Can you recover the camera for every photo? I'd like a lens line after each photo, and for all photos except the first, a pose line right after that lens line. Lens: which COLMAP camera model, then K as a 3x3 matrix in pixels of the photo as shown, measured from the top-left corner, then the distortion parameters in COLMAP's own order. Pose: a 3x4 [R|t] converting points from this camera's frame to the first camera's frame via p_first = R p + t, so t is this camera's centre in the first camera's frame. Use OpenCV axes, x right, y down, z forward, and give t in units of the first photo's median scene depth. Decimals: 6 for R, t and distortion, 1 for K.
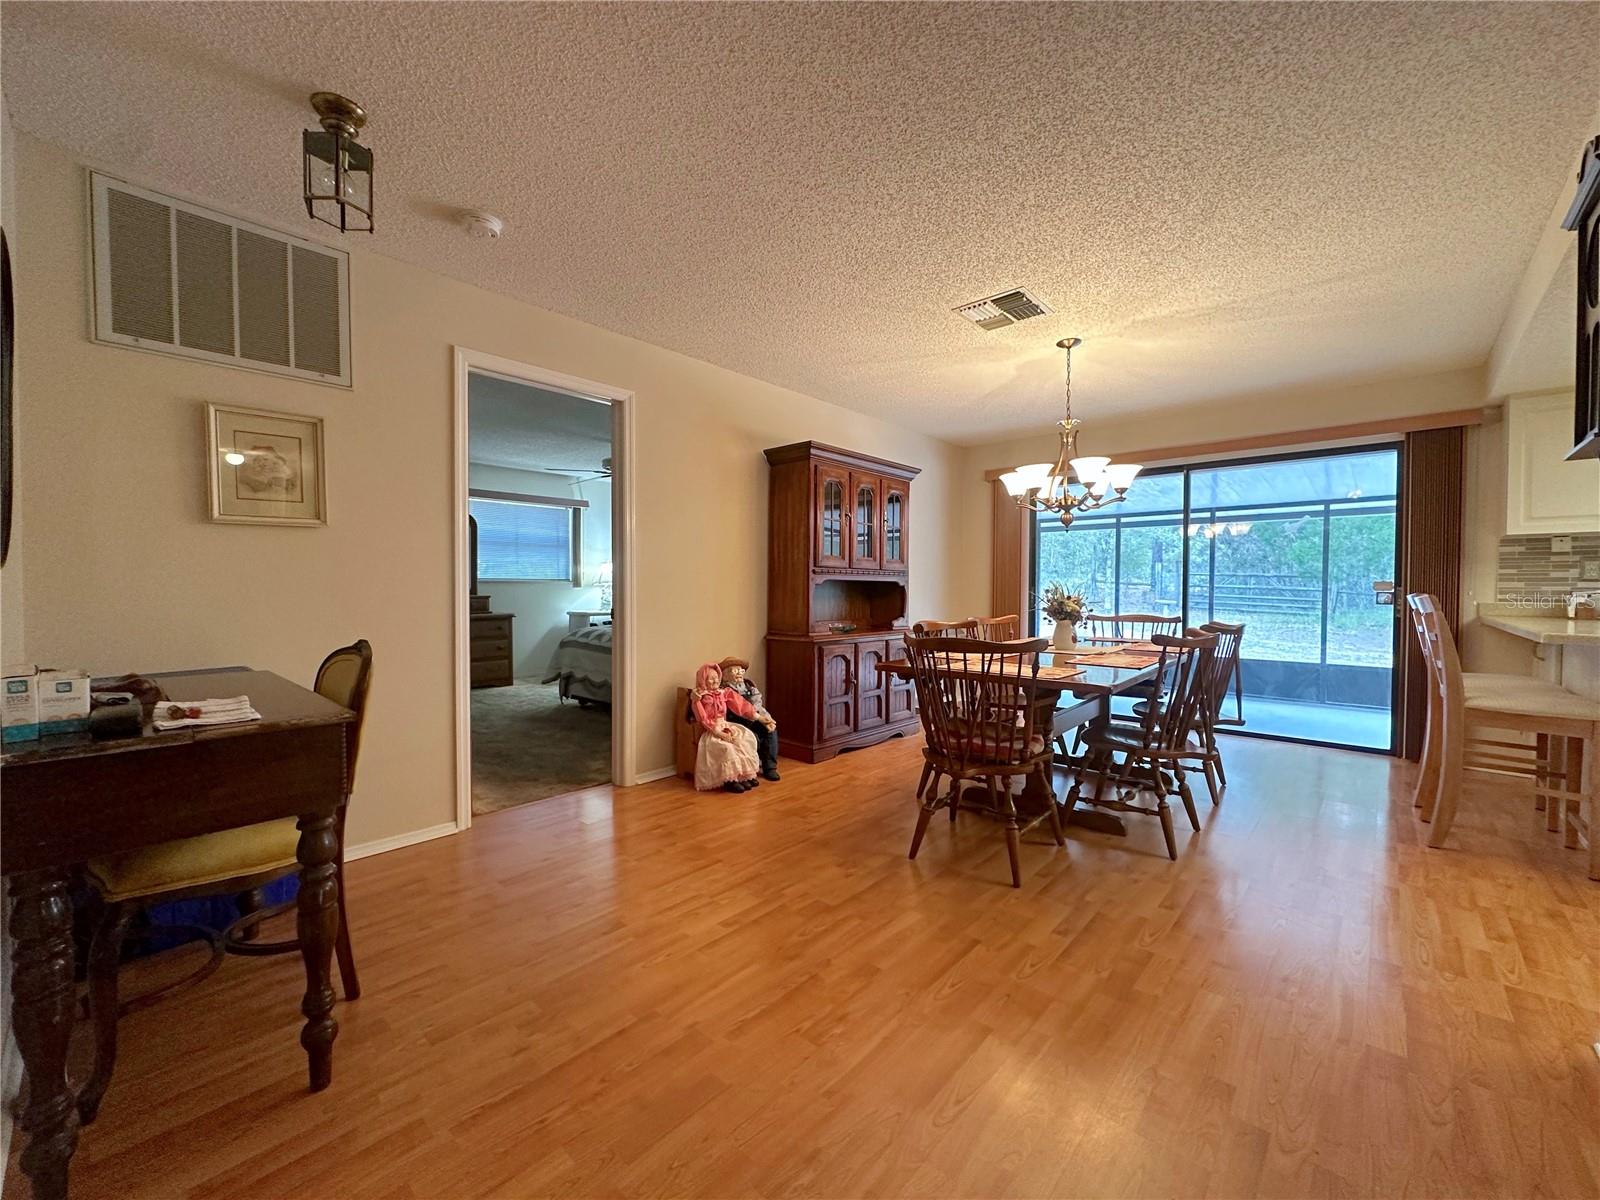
lens RADIAL K [[639.9, 0, 797.5], [0, 639.9, 600.6], [0, 0, 1]] dist [-0.002910, 0.000040]
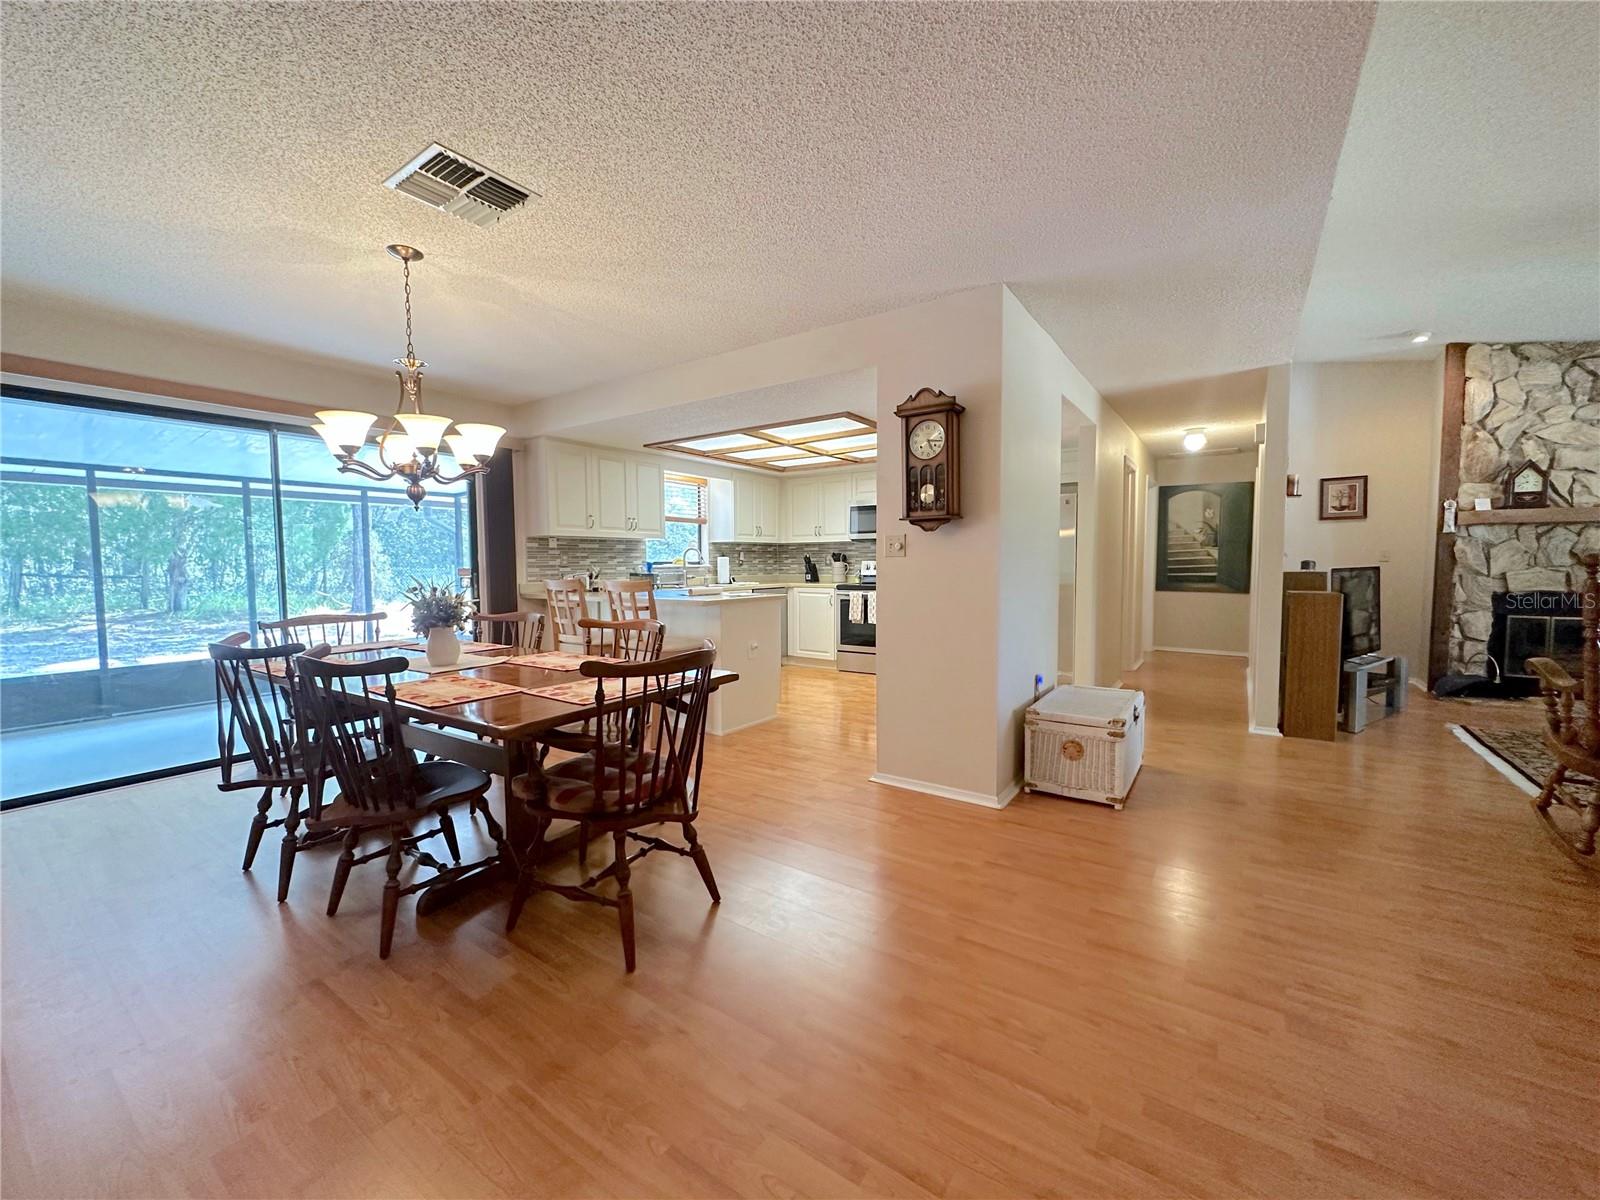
lens RADIAL K [[639.9, 0, 797.5], [0, 639.9, 600.6], [0, 0, 1]] dist [-0.002910, 0.000040]
pose [[-0.135979, -0.063178, 0.988695, -0.371969], [0.026779, 0.997366, 0.067415, -0.038144], [-0.990350, 0.035643, -0.133929, 0.629868]]
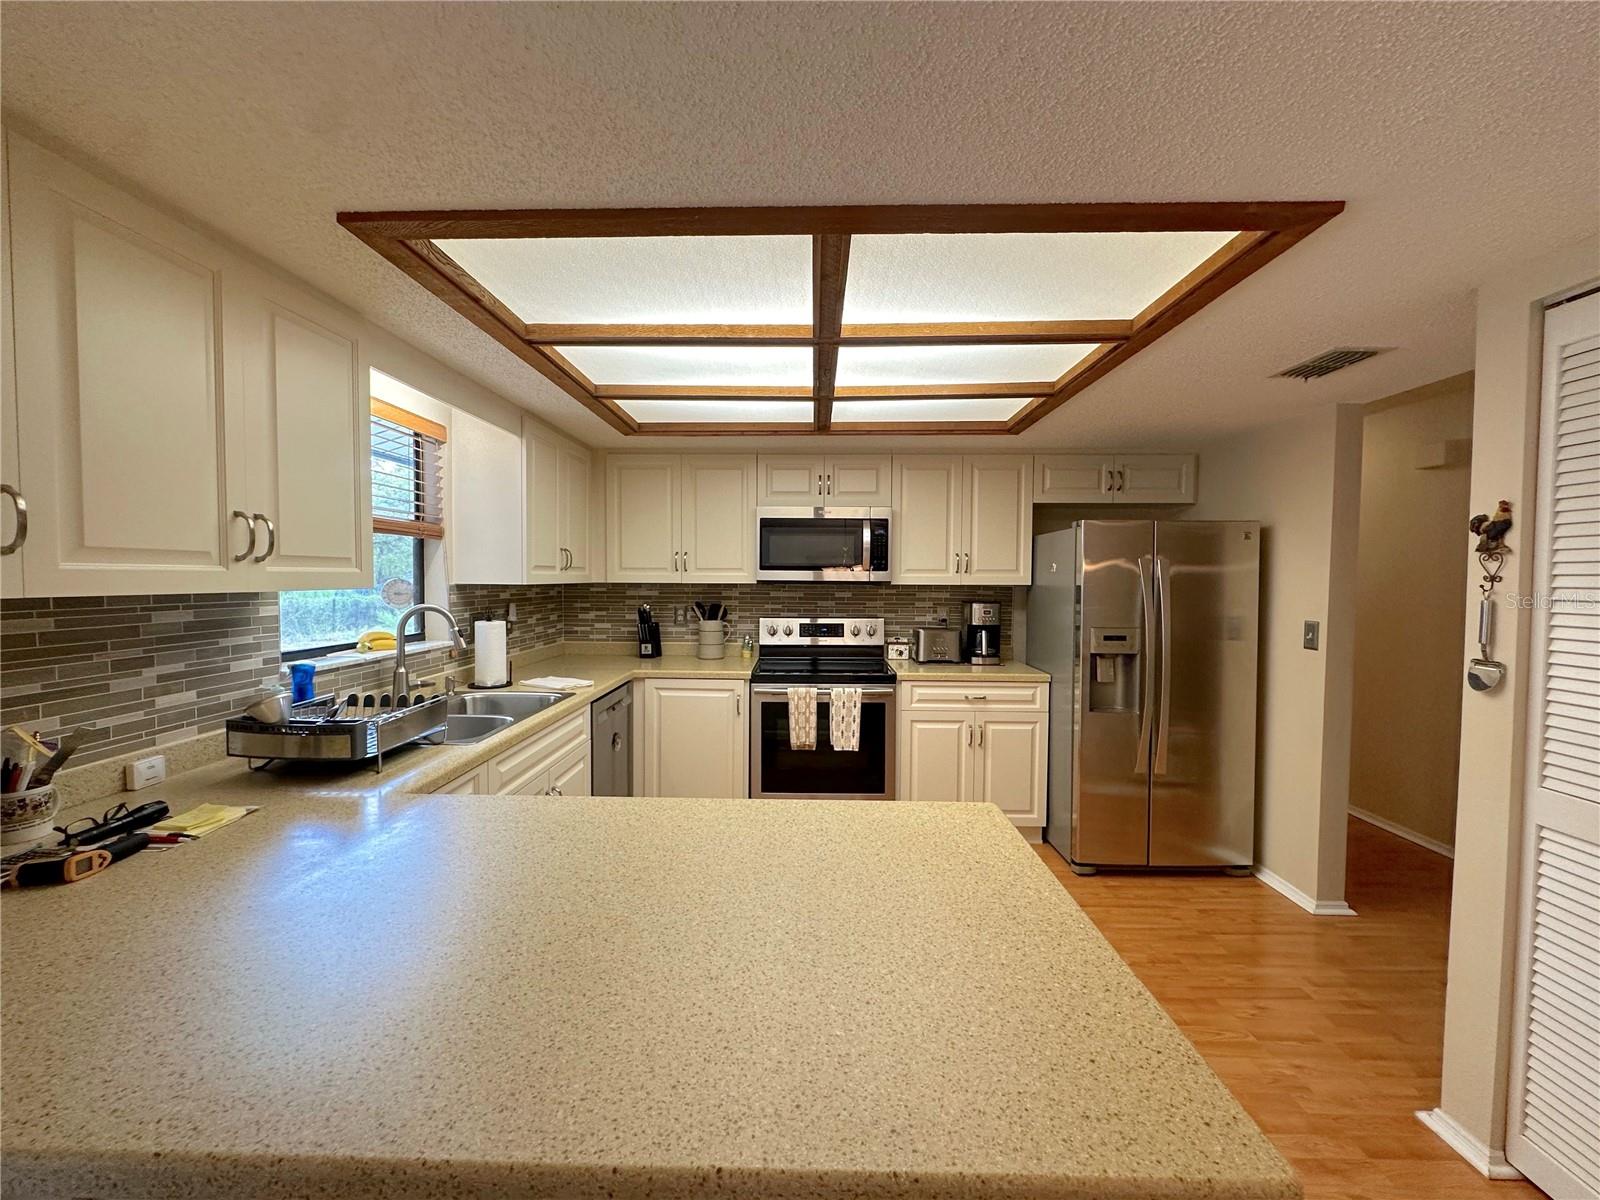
lens RADIAL K [[639.9, 0, 797.5], [0, 639.9, 600.6], [0, 0, 1]] dist [-0.002910, 0.000040]
pose [[-0.656738, -0.035558, 0.753280, 0.723624], [0.007264, 0.998543, 0.053468, -0.109609], [-0.754084, 0.040586, -0.655523, 0.819836]]
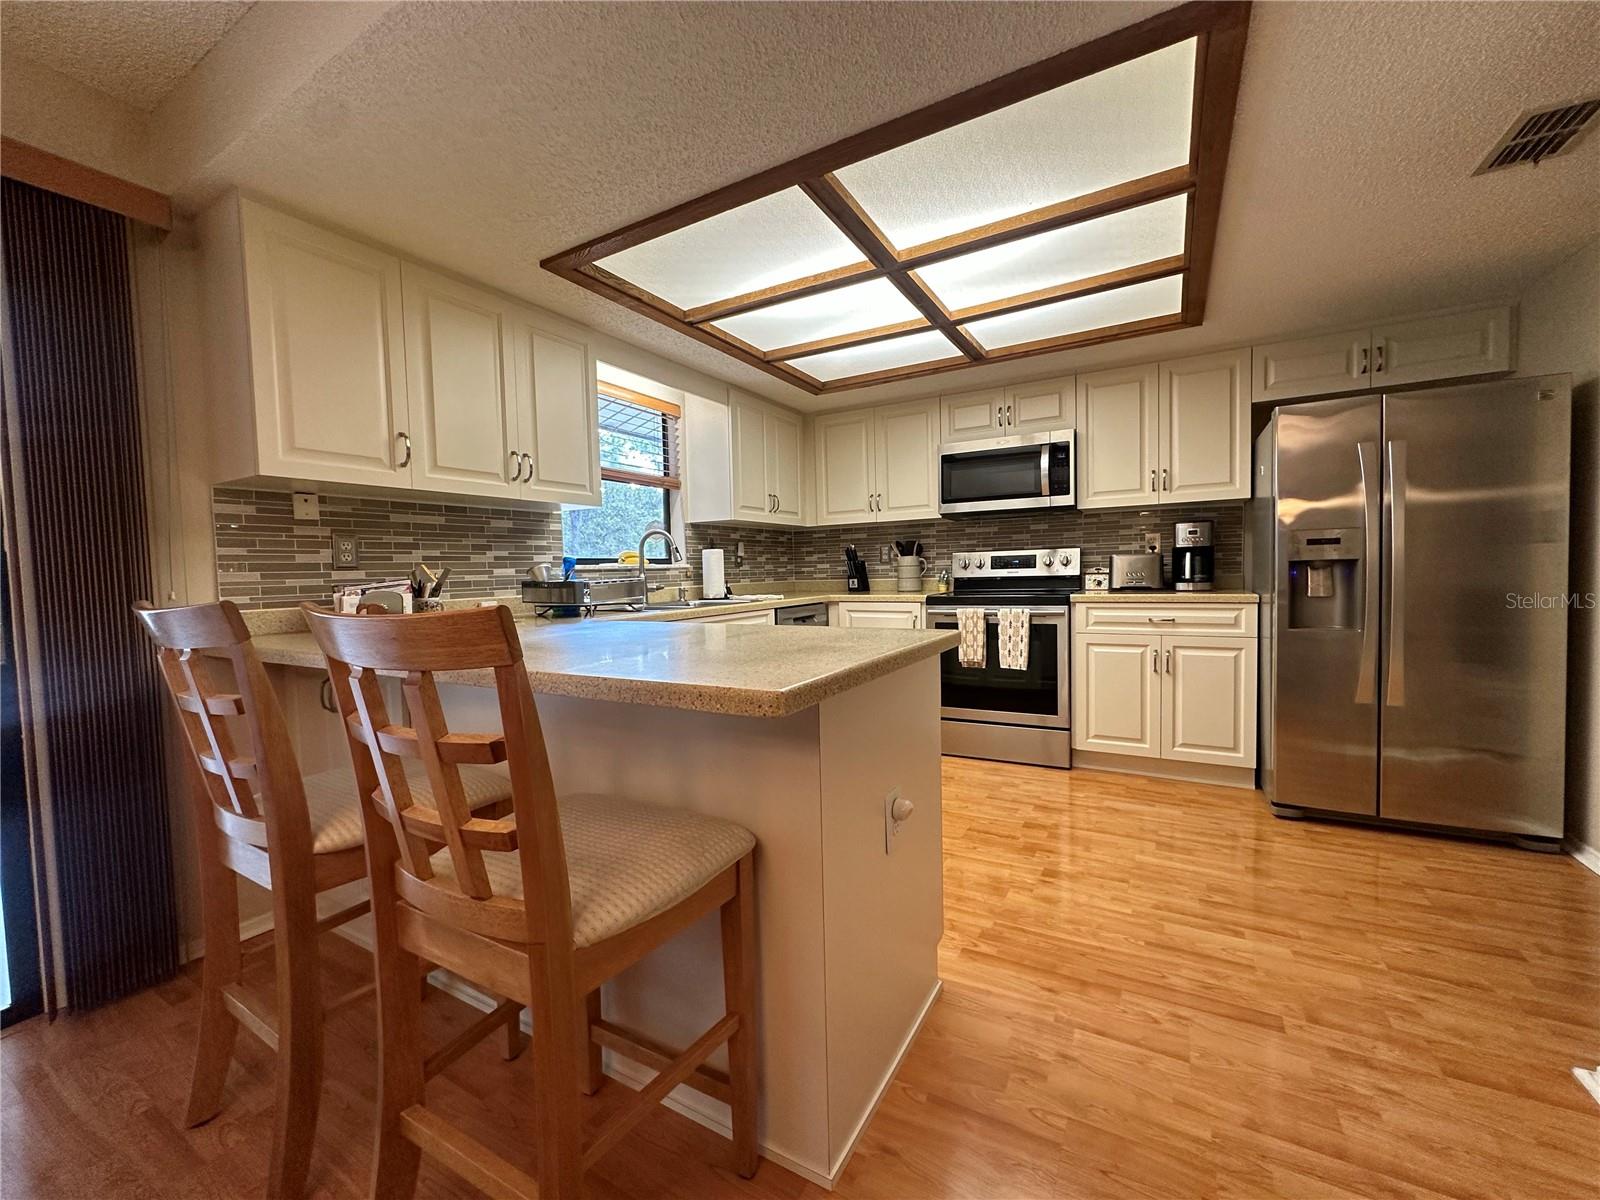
lens RADIAL K [[639.9, 0, 797.5], [0, 639.9, 600.6], [0, 0, 1]] dist [-0.002910, 0.000040]
pose [[-0.219514, -0.045818, 0.974533, 0.517714], [0.045138, 0.997350, 0.057058, -0.015103], [-0.974565, 0.056514, -0.216864, 0.685006]]
